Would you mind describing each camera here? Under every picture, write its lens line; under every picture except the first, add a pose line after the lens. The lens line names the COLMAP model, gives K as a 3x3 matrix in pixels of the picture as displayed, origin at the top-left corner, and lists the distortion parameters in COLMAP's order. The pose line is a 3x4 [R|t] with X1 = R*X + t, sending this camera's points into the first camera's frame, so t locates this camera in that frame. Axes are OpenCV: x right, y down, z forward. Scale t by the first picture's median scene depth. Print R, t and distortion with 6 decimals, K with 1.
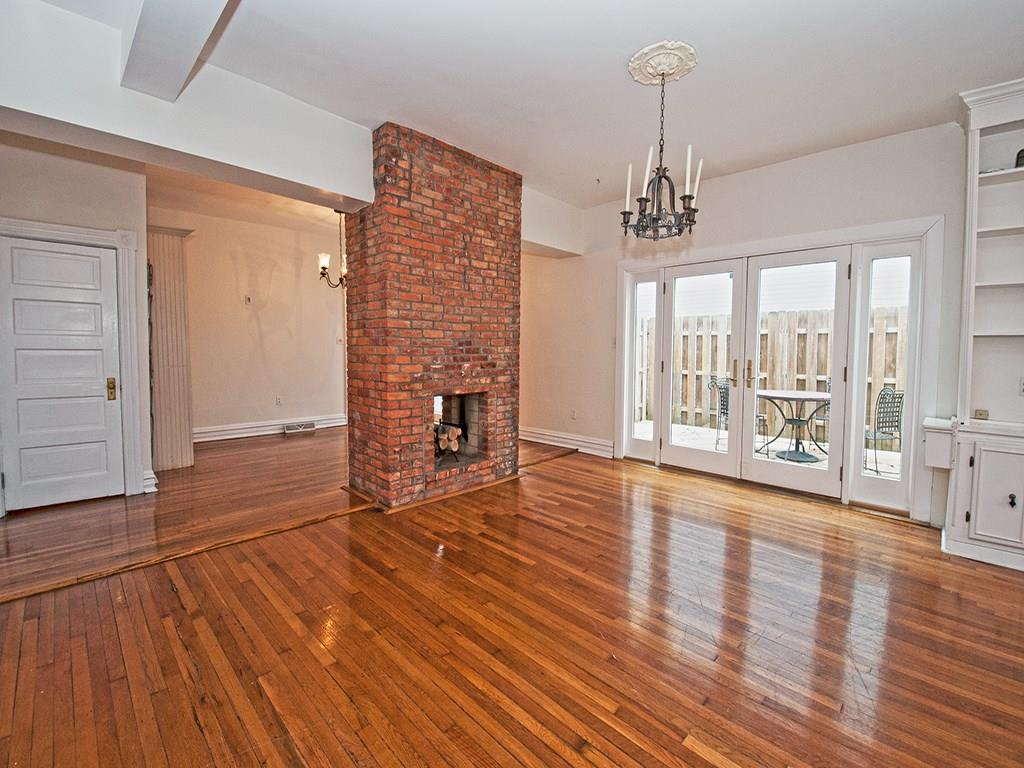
lens RADIAL K [[446.9, 0, 522.0], [0, 446.9, 374.1], [0, 0, 1]] dist [0.015563, -0.019093]
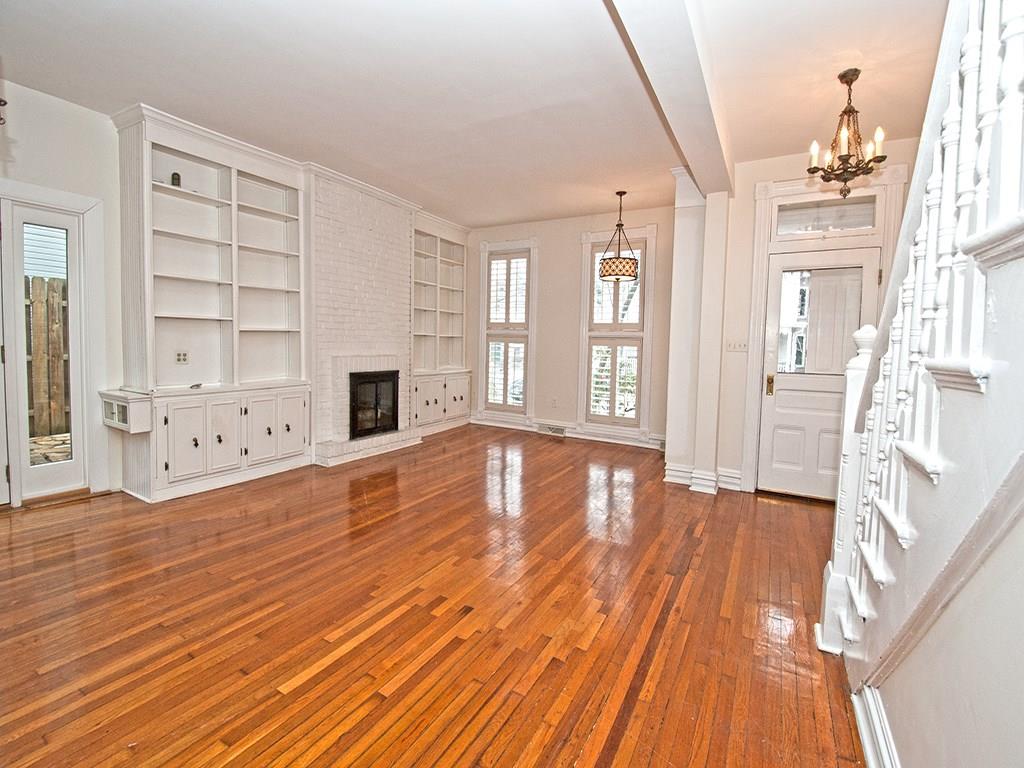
lens RADIAL K [[465.1, 0, 521.2], [0, 465.1, 365.1], [0, 0, 1]] dist [0.018893, -0.018062]
pose [[-0.253178, -0.070719, 0.964831, -0.326438], [0.020333, 0.996715, 0.078392, -0.025413], [-0.967206, 0.039465, -0.250909, 0.265811]]
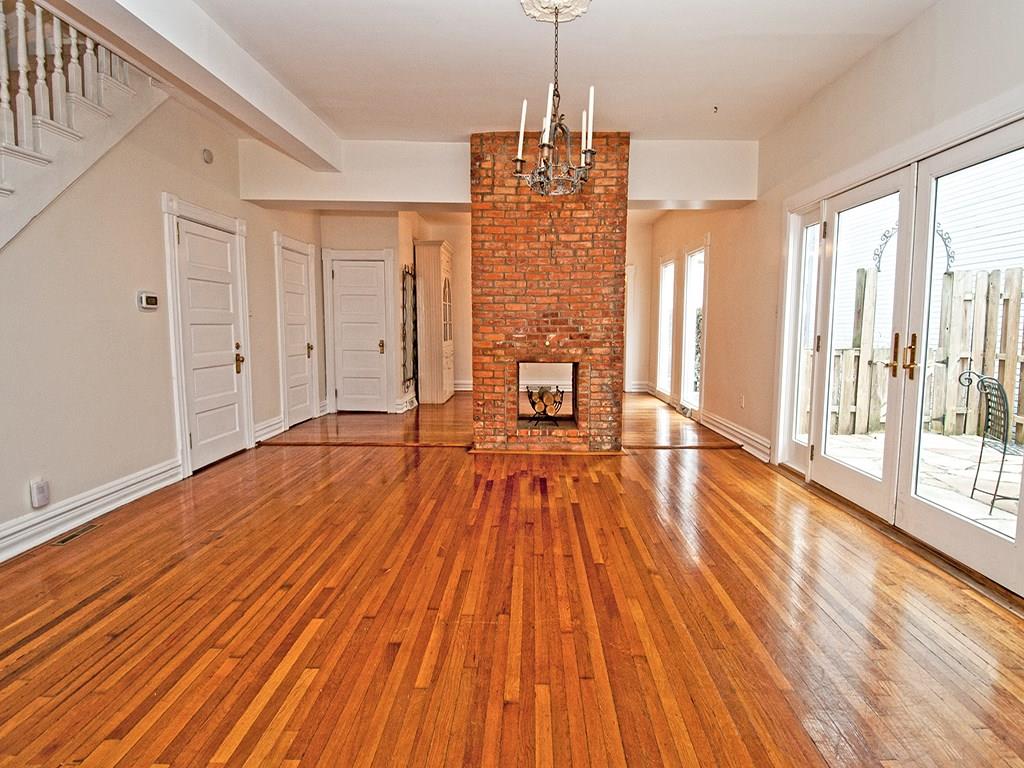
lens RADIAL K [[465.1, 0, 521.2], [0, 465.1, 365.1], [0, 0, 1]] dist [0.018893, -0.018062]
pose [[0.679125, 0.059785, -0.731583, 0.659431], [-0.039633, 0.998210, 0.044783, 0.003486], [0.732951, -0.001418, 0.680279, 0.200010]]
